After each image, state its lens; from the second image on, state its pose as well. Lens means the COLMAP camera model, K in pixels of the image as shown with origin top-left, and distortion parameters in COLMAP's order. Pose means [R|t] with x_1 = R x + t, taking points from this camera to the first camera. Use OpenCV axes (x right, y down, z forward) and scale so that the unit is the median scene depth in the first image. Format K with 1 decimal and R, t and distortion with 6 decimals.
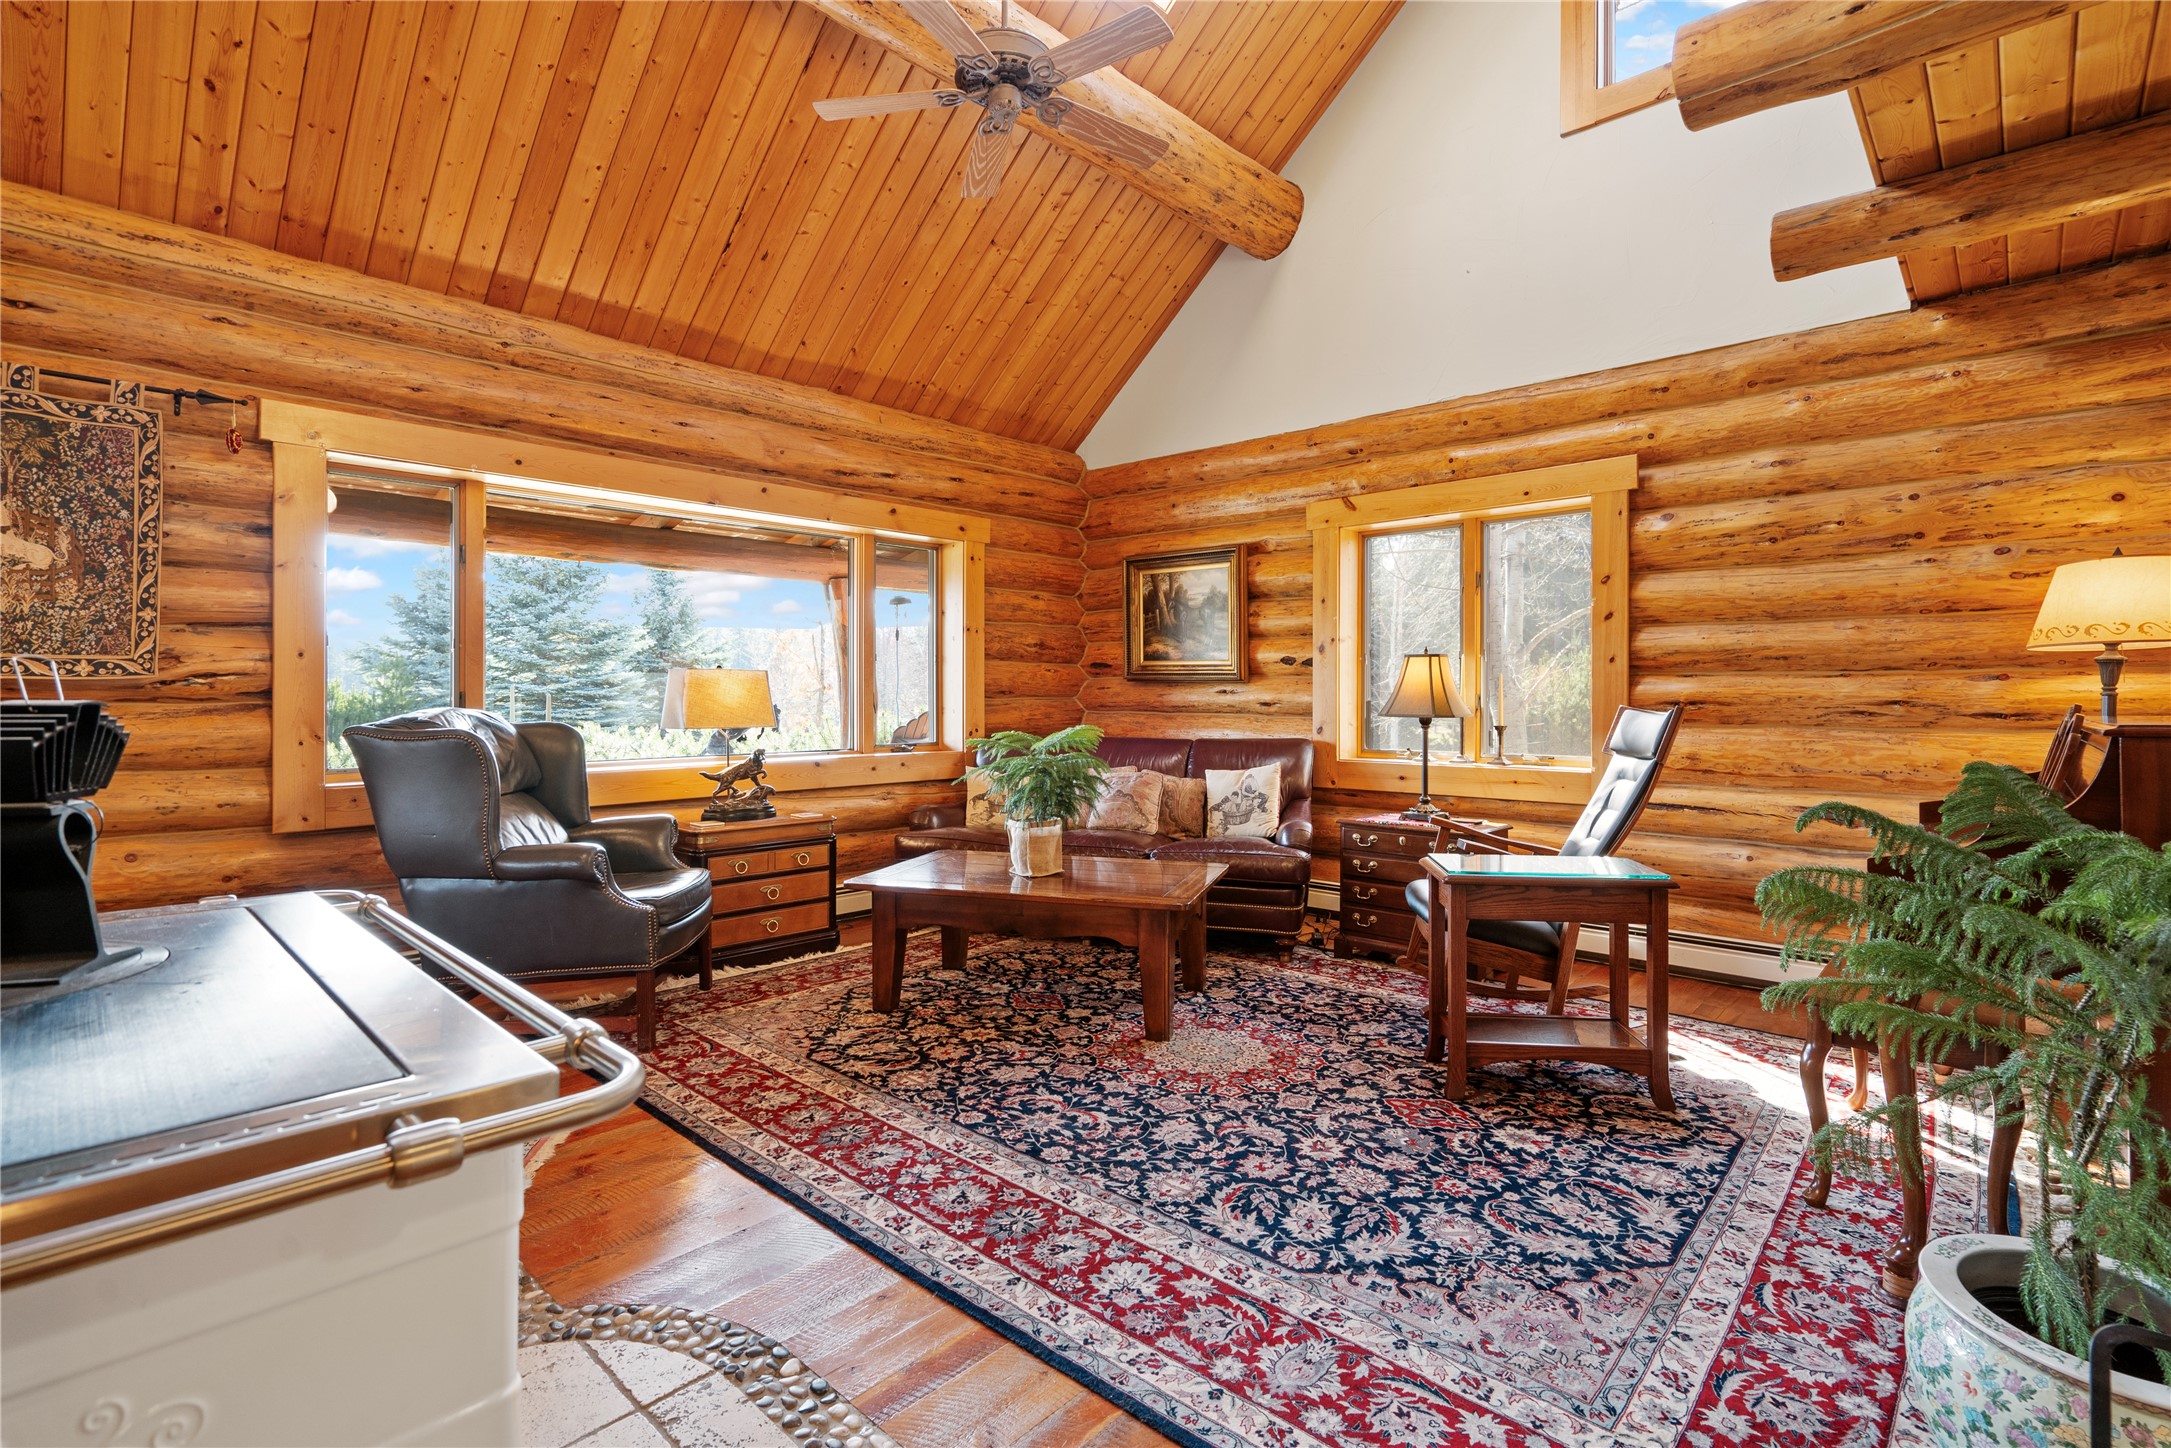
lens RADIAL K [[998.3, 0, 1101.8], [0, 998.3, 710.5], [0, 0, 1]] dist [-0.000928, 0.000944]
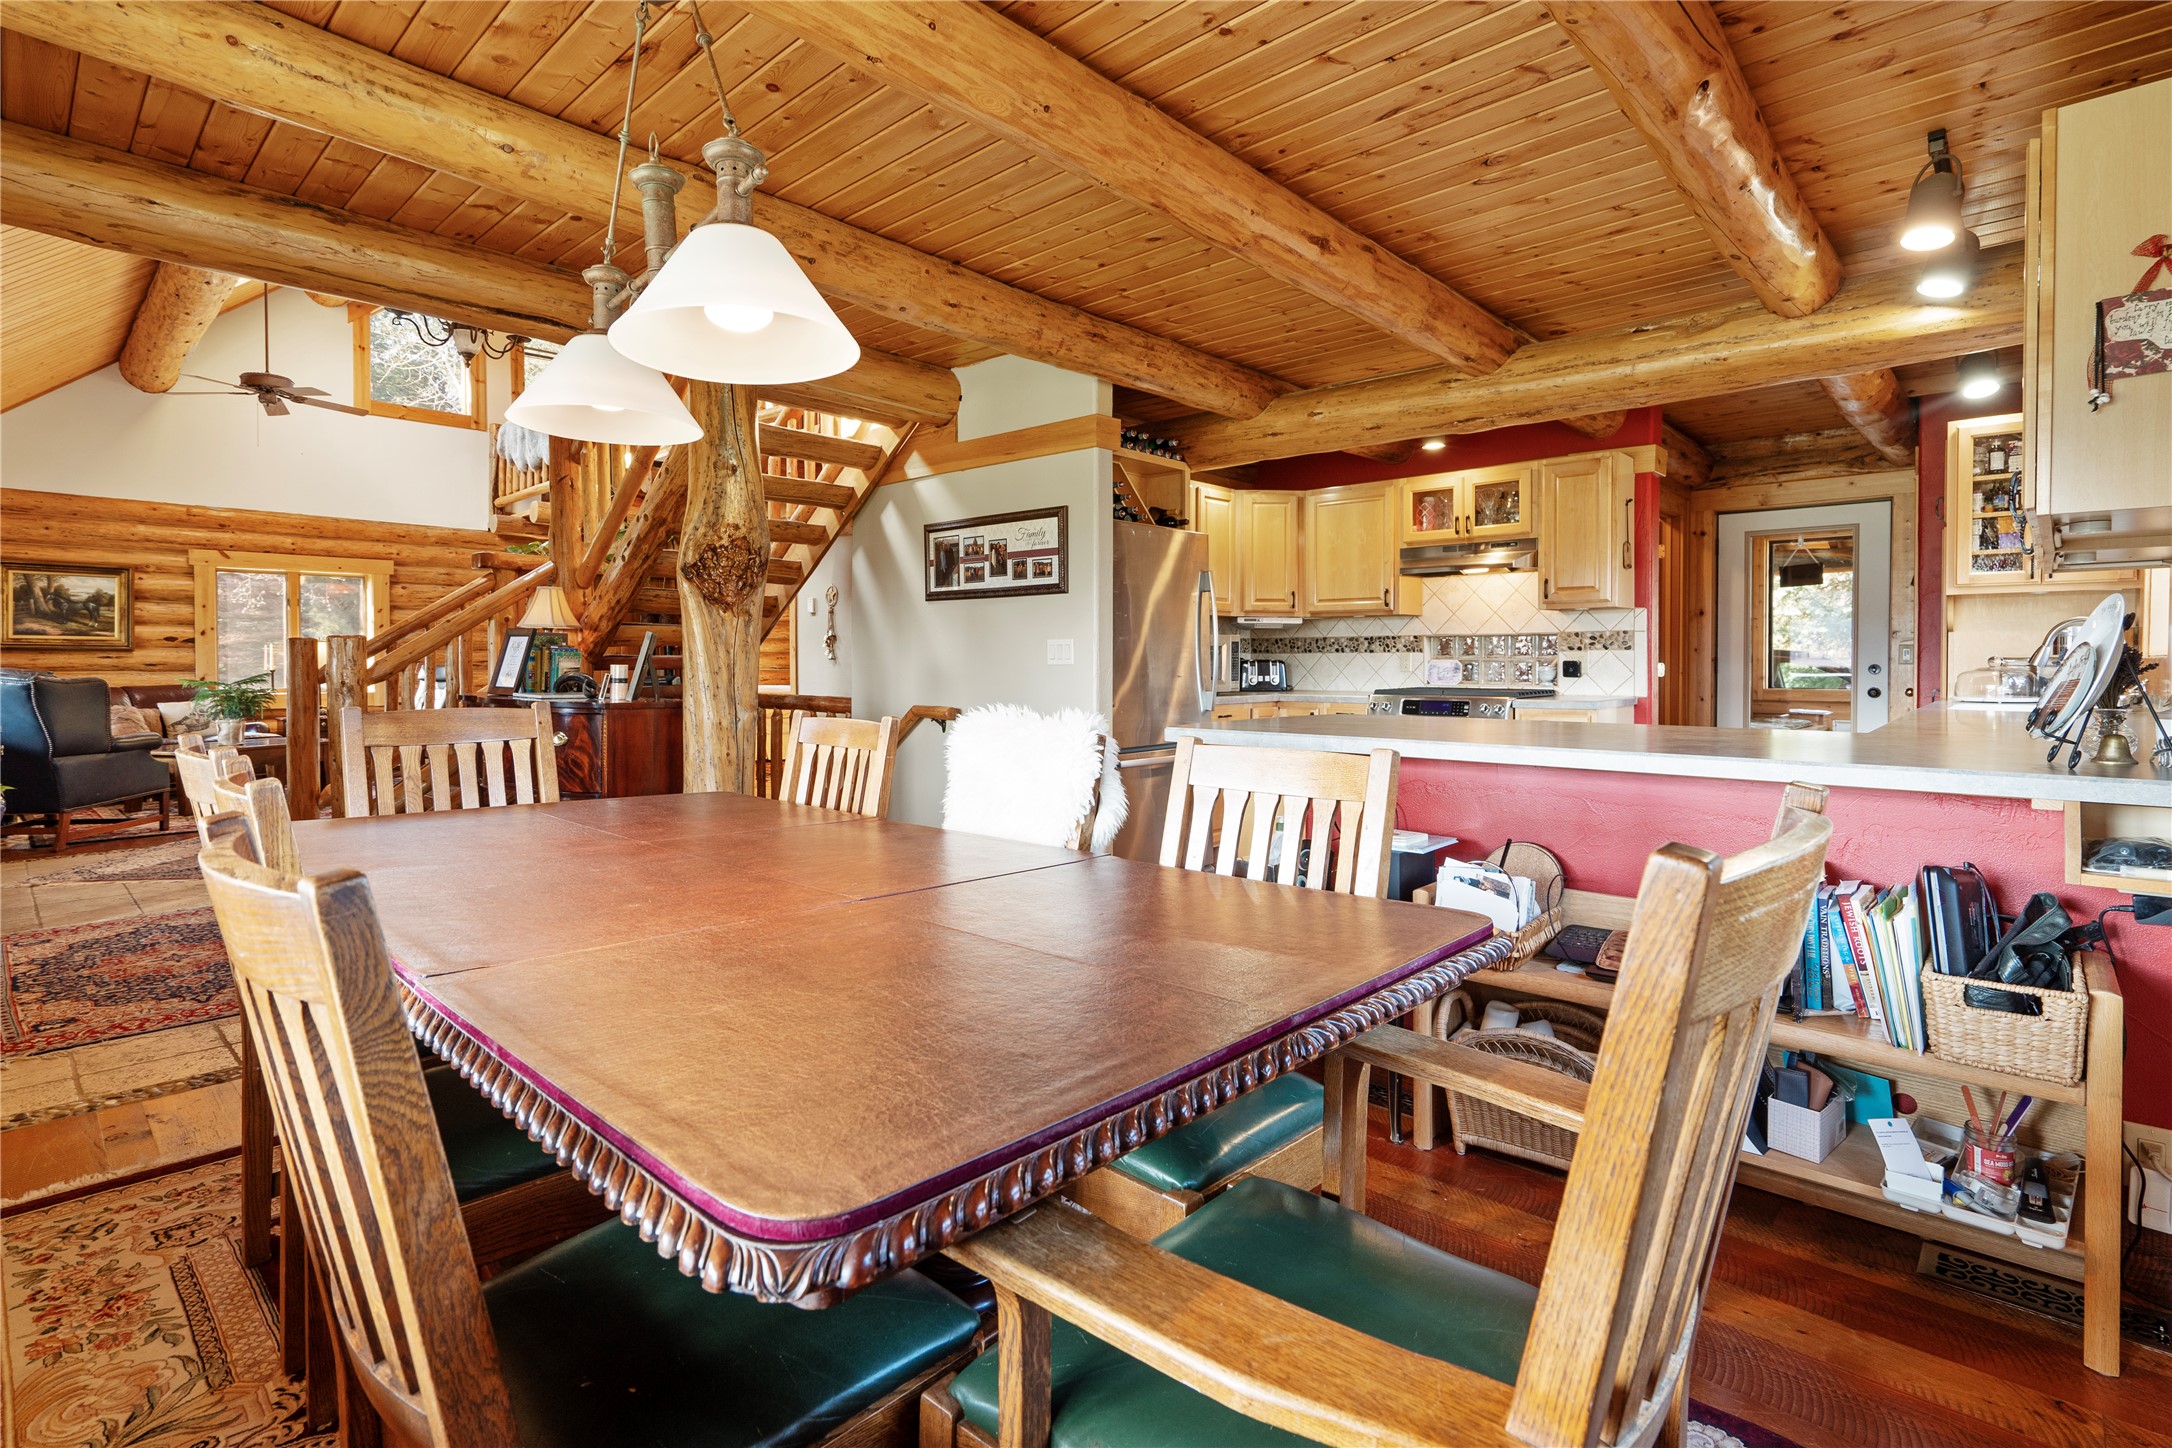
lens RADIAL K [[998.7, 0, 1080.9], [0, 998.7, 674.9], [0, 0, 1]] dist [-0.000928, 0.000944]
pose [[0.000995, -0.016290, 0.999867, -1.644663], [0.018736, 0.999692, 0.016268, 0.013963], [-0.999824, 0.018717, 0.001299, -0.591357]]
